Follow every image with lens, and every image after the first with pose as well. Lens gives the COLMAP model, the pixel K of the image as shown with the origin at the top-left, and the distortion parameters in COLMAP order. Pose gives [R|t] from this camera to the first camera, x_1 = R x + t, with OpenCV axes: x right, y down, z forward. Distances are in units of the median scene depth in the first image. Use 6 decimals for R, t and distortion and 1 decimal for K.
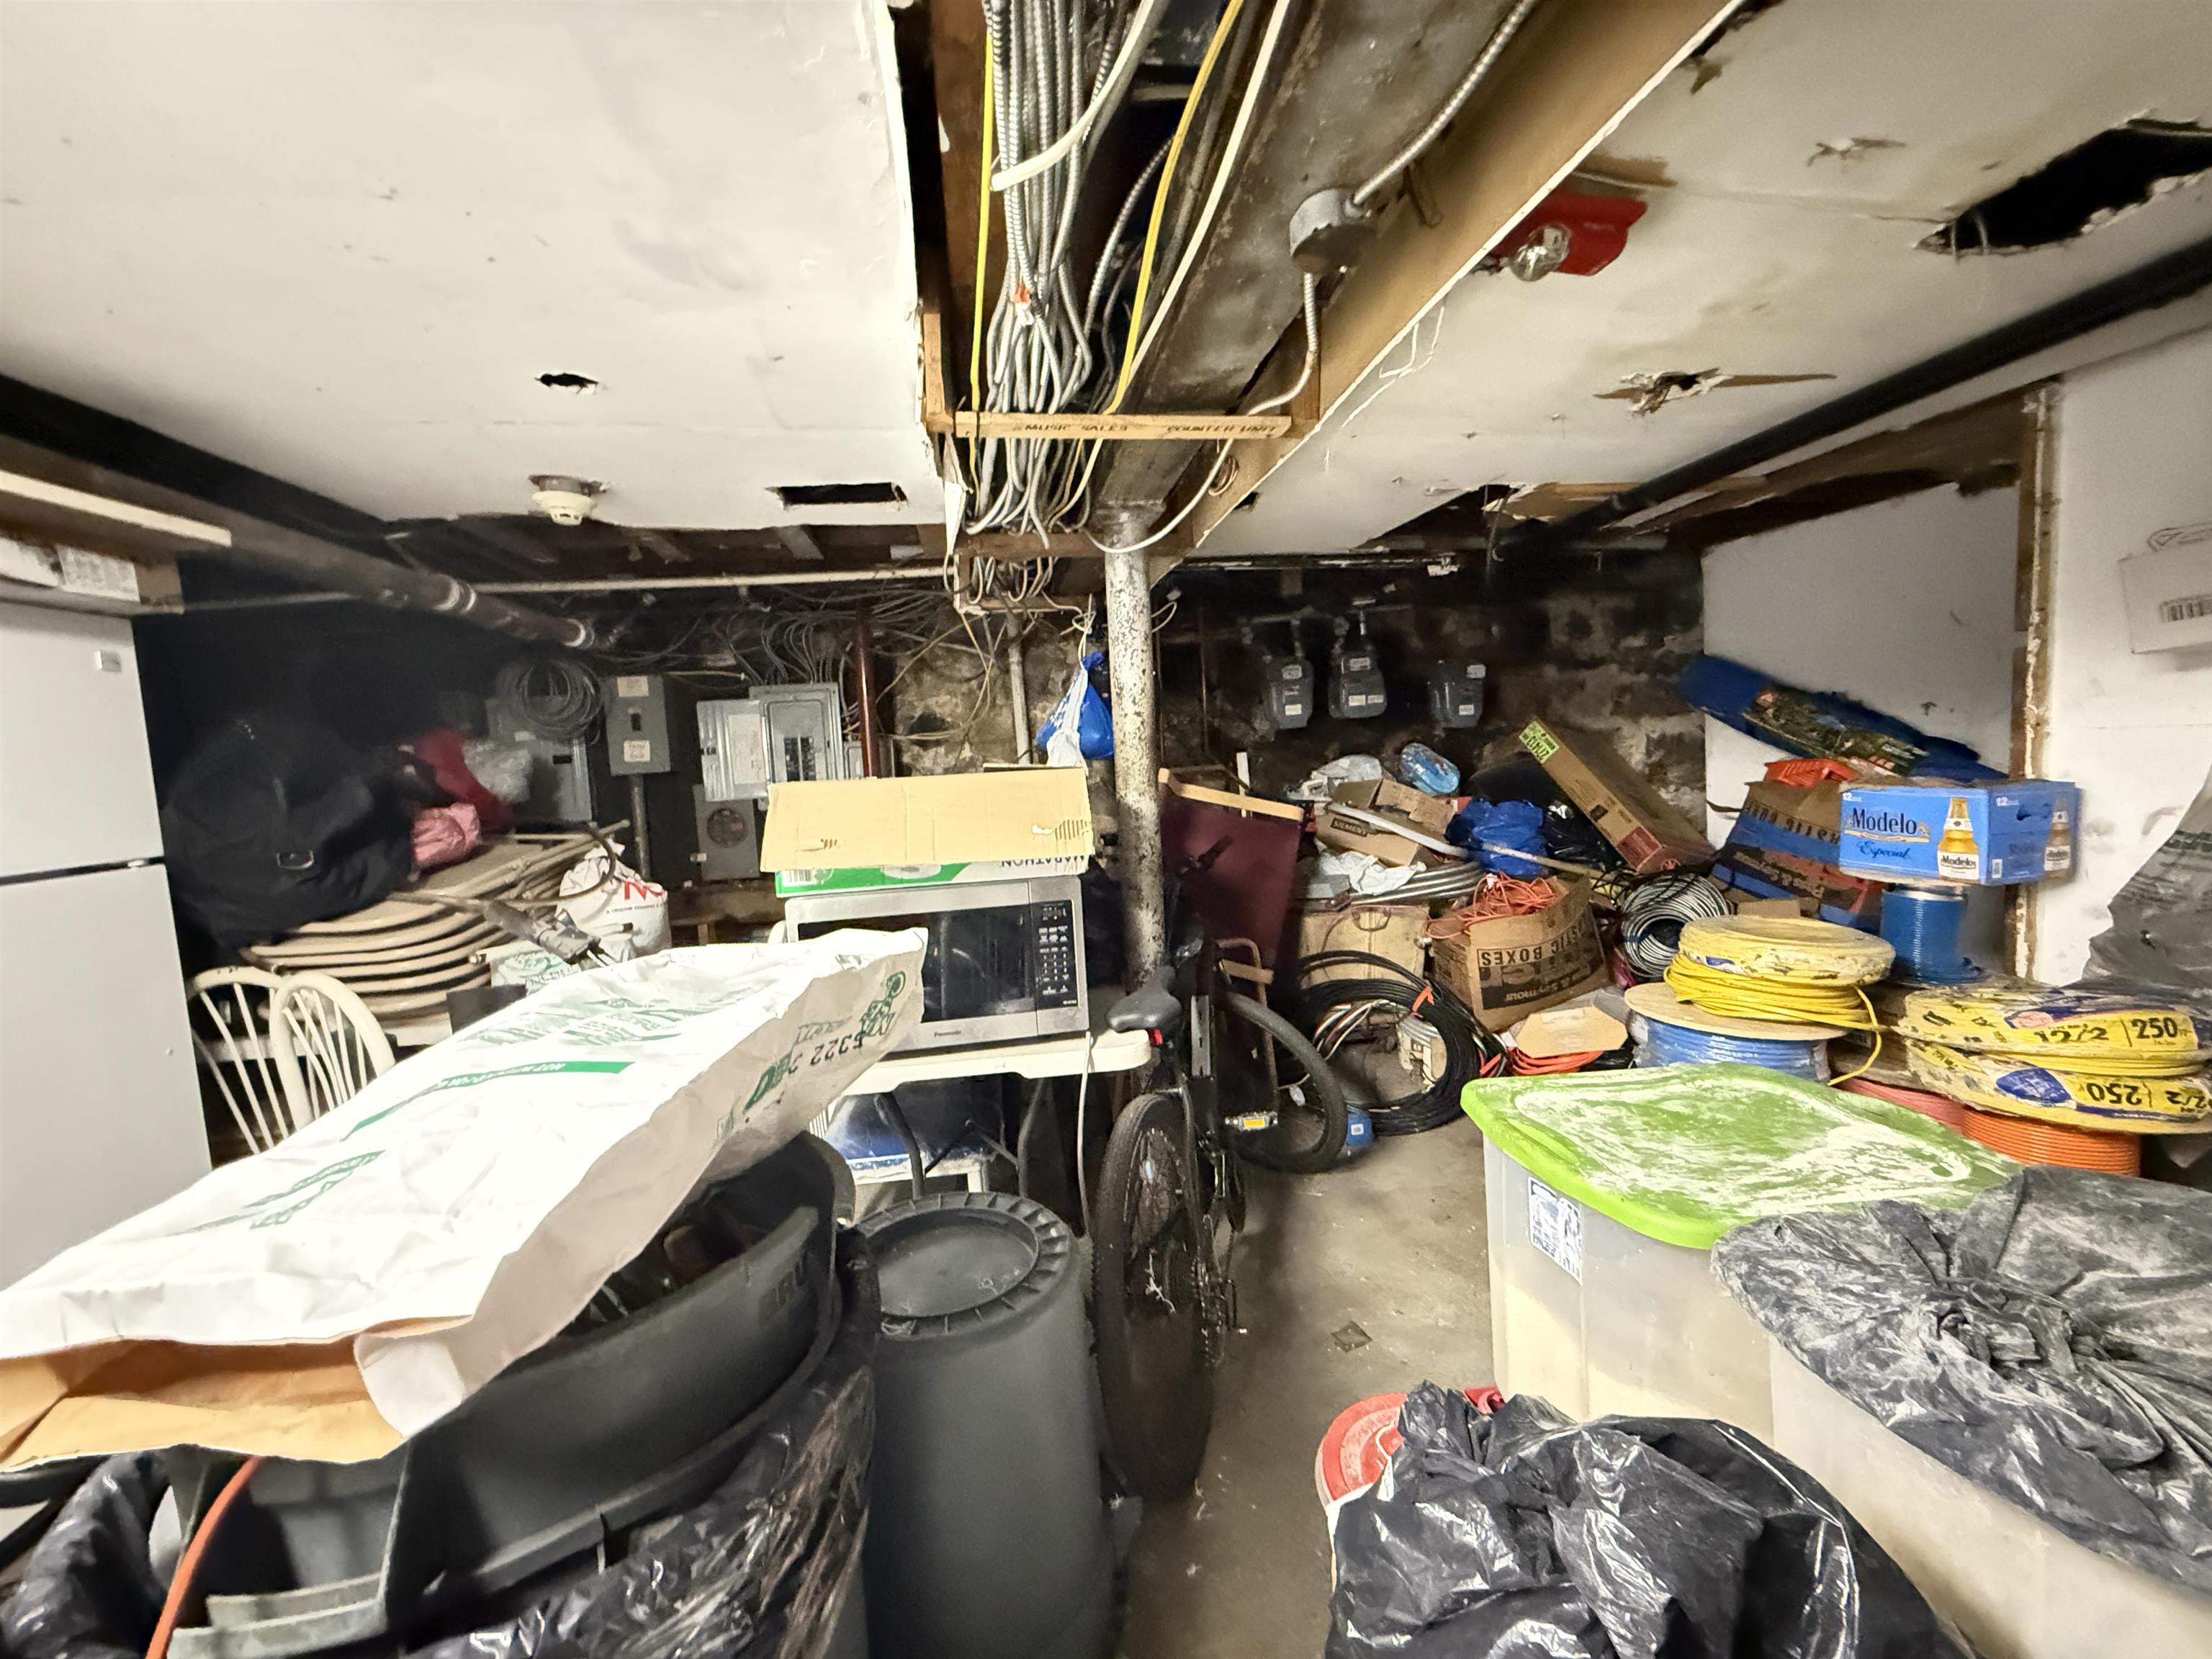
lens RADIAL K [[865.0, 0, 1105.0], [0, 865.0, 828.6], [0, 0, 1]] dist [-0.002681, 0.000092]
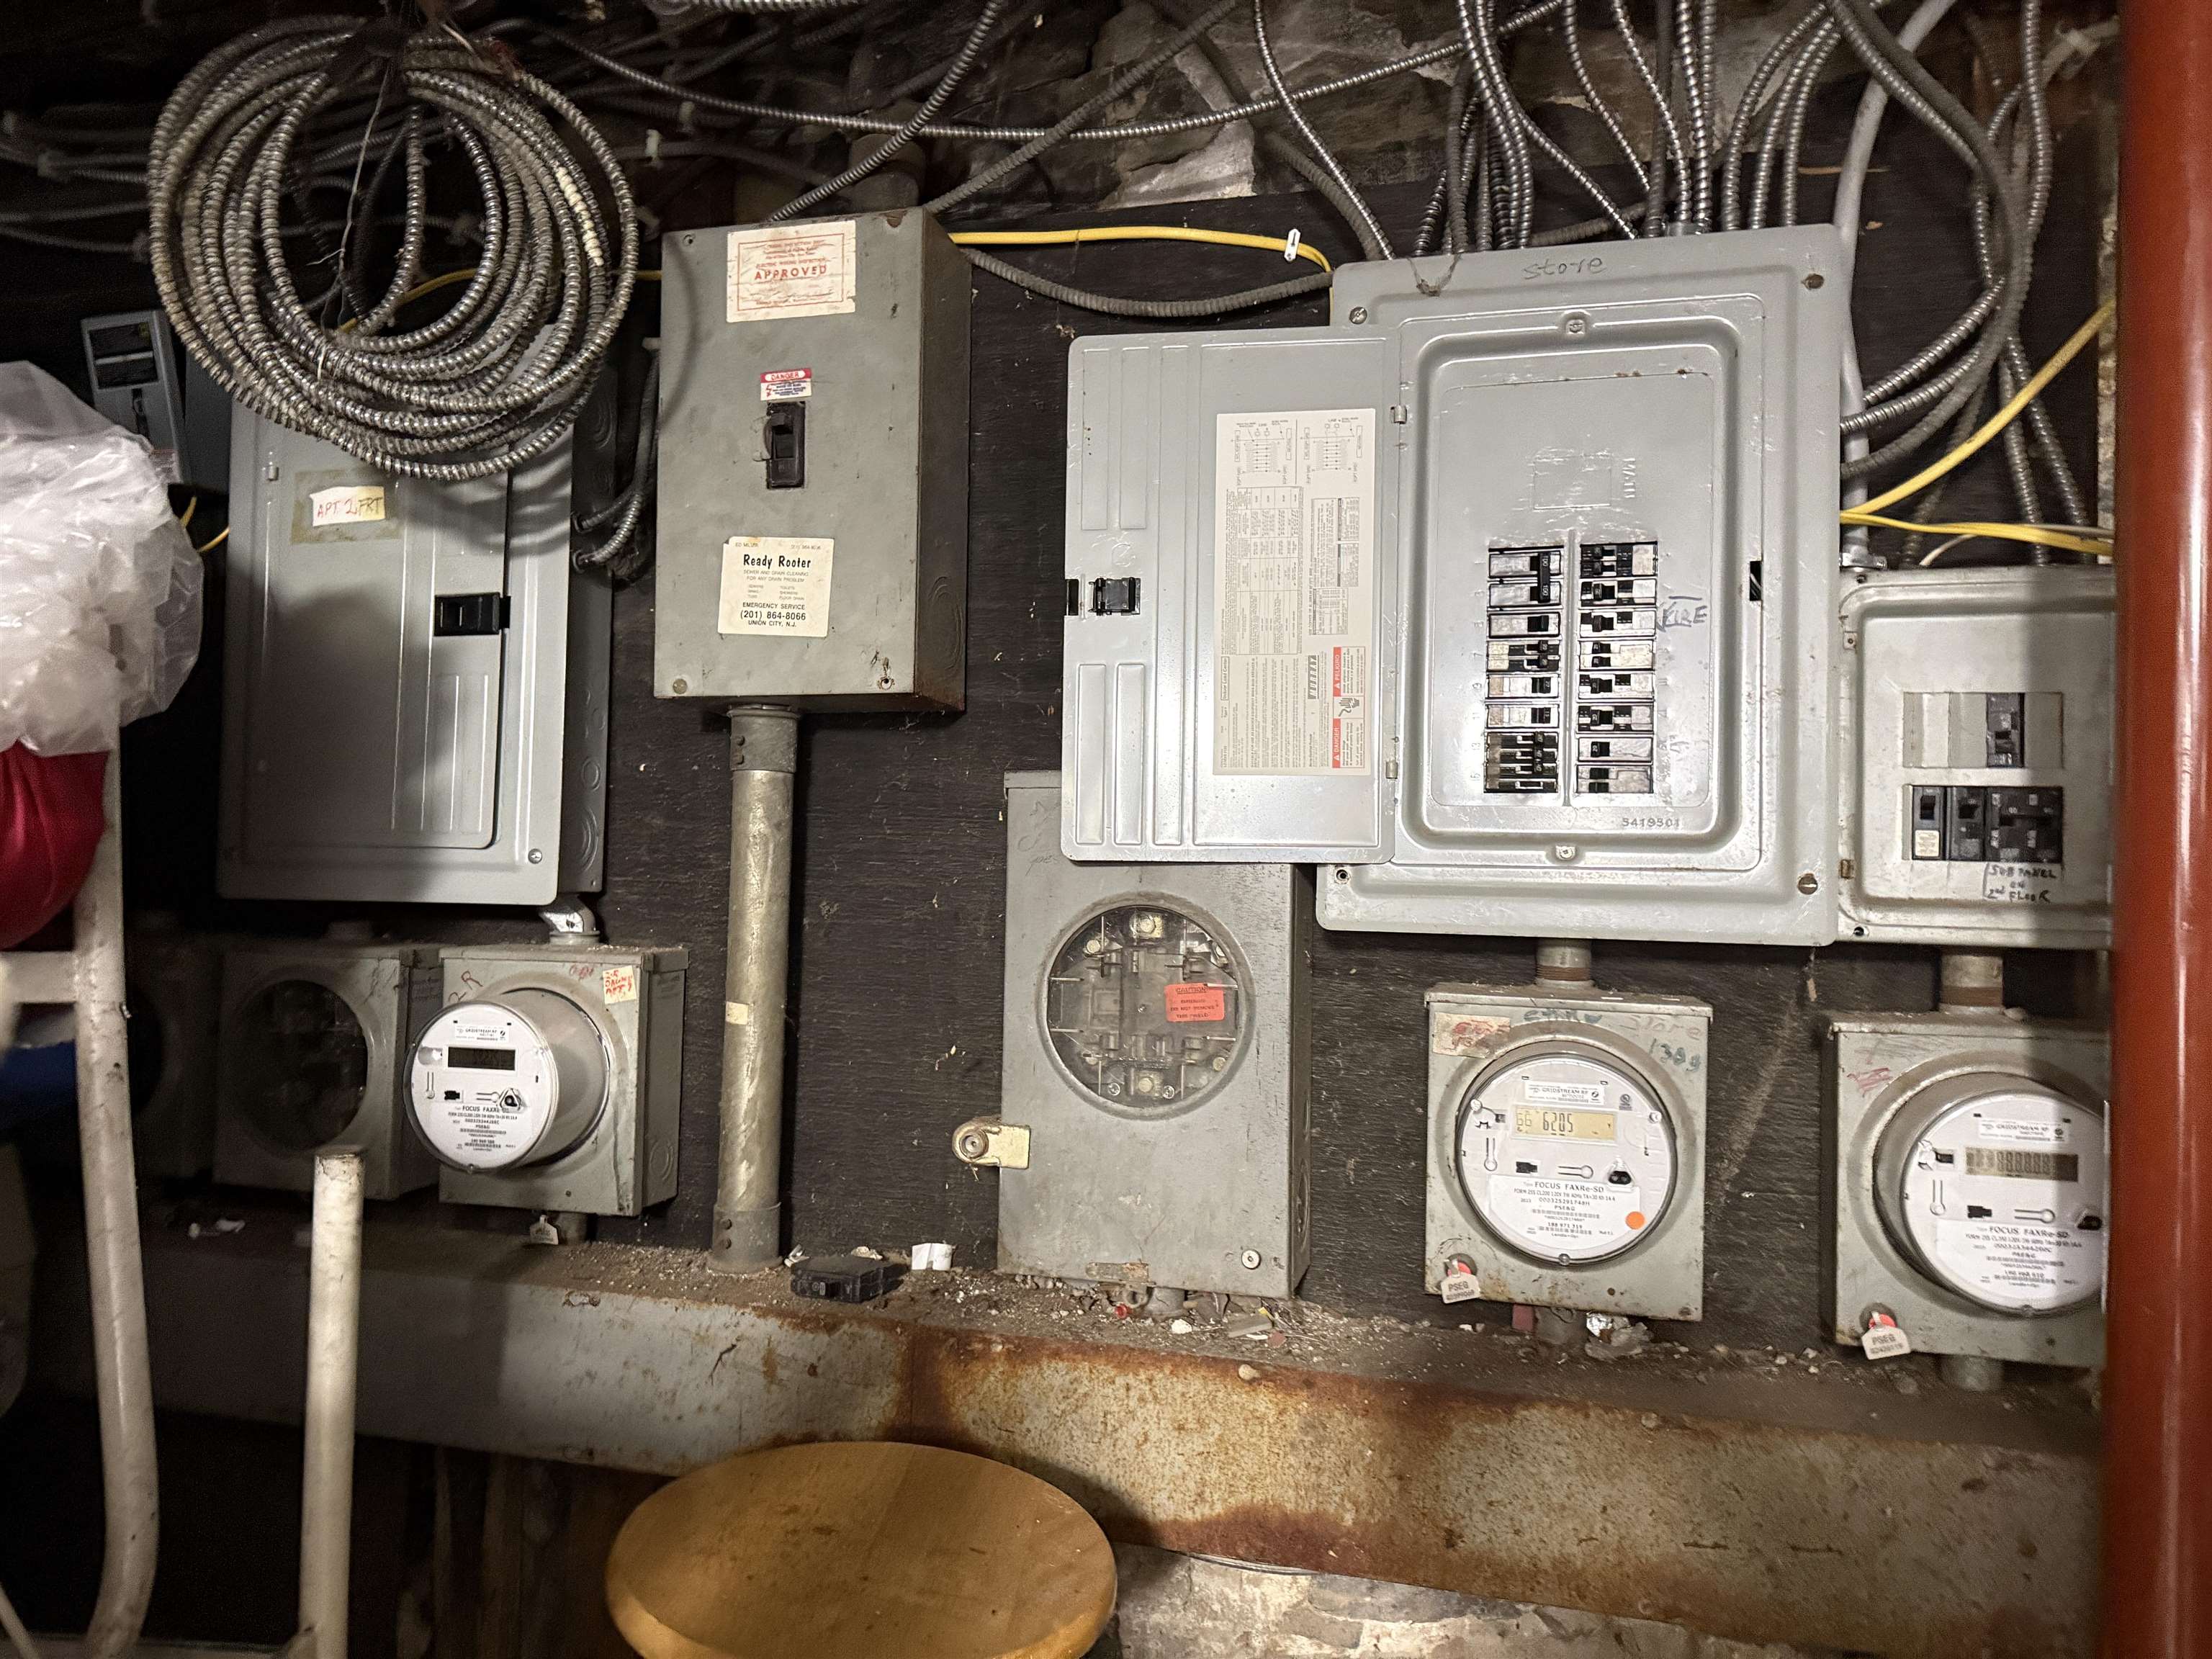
lens RADIAL K [[1525.5, 0, 1103.2], [0, 1525.5, 826.7], [0, 0, 1]] dist [0.051416, -0.055208]
pose [[0.930513, 0.064114, -0.360603, -0.334363], [-0.100364, 0.991508, -0.082696, -0.011309], [0.352239, 0.113141, 0.929046, 0.695404]]
